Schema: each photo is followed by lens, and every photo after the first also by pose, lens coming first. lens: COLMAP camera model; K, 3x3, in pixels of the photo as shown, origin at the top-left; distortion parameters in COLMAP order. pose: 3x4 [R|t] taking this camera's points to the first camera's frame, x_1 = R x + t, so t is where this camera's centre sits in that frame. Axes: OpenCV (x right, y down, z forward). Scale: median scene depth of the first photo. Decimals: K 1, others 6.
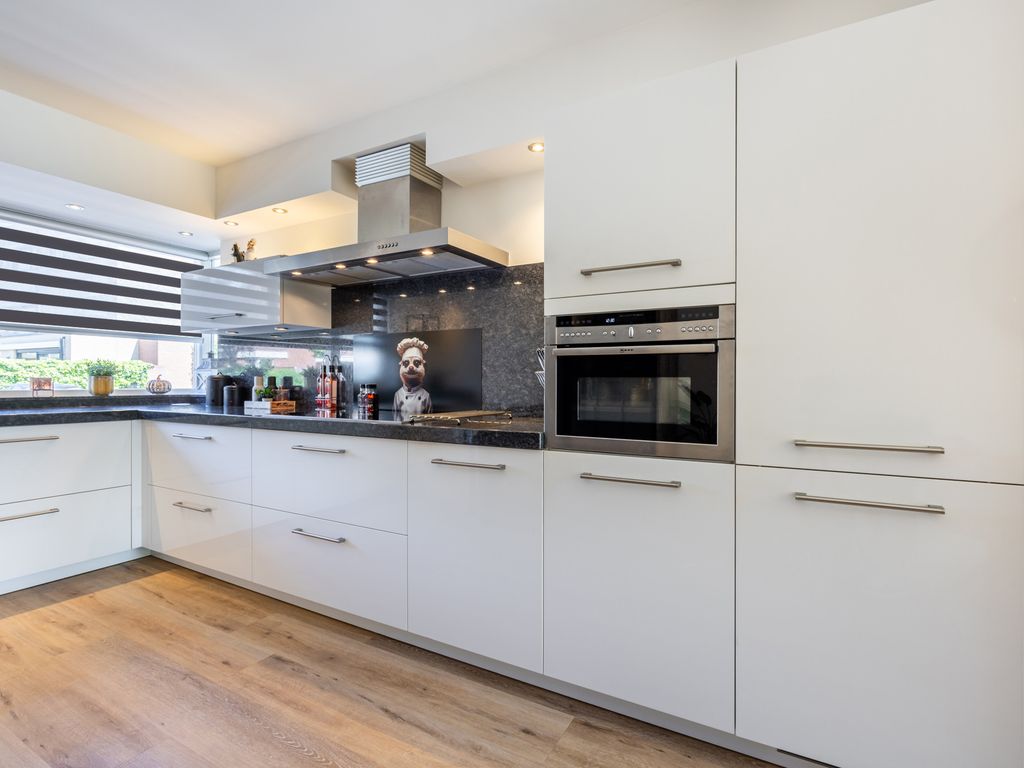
lens RADIAL K [[502.5, 0, 510.2], [0, 502.5, 381.3], [0, 0, 1]] dist [-0.012215, -0.000444]
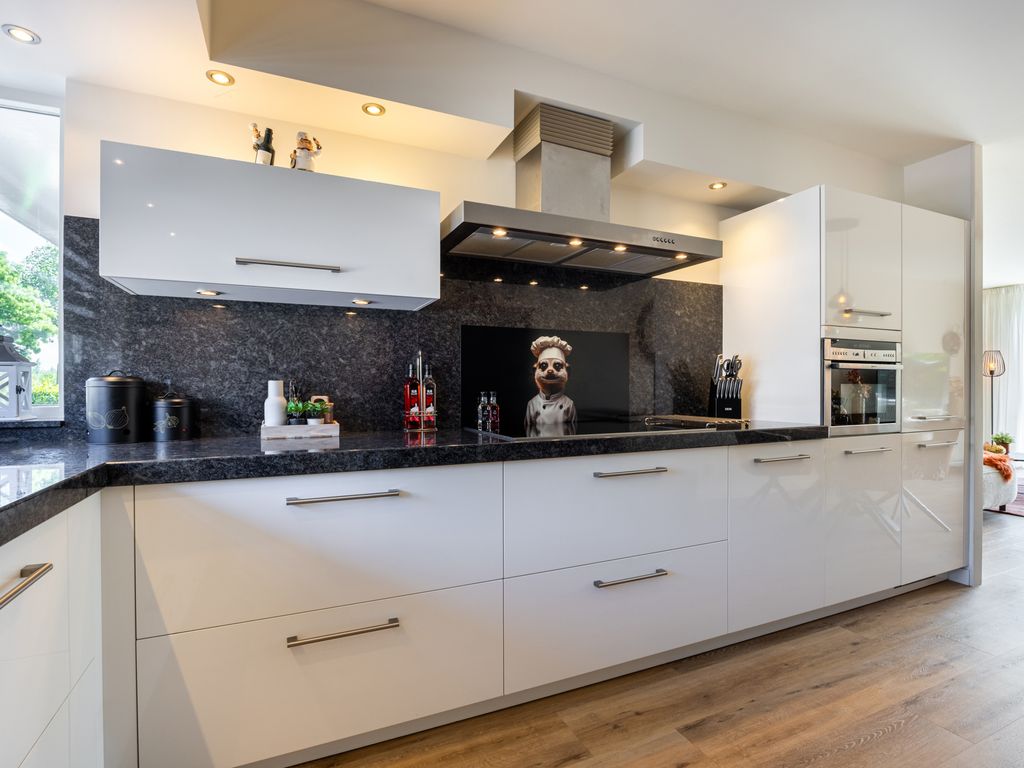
lens RADIAL K [[524.9, 0, 519.1], [0, 524.9, 387.4], [0, 0, 1]] dist [-0.014521, 0.001215]
pose [[0.586971, -0.006210, 0.809584, -0.976616], [0.002421, 0.999980, 0.005915, -0.005358], [-0.809604, -0.001512, 0.586974, 0.539111]]
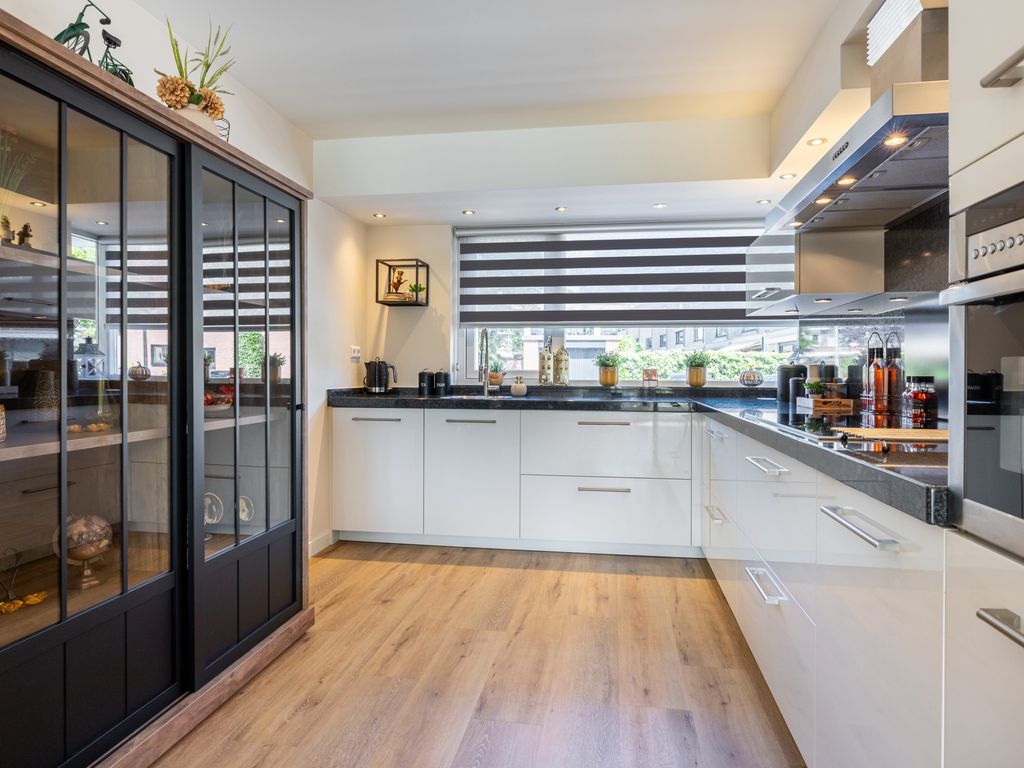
lens RADIAL K [[611.3, 0, 512.0], [0, 611.3, 384.0], [0, 0, 1]] dist [-0.057720, -0.000452]
pose [[0.334542, 0.015788, -0.942249, 0.248712], [0.001020, 0.999853, 0.017116, 0.002498], [0.942380, -0.006687, 0.334476, 0.310268]]
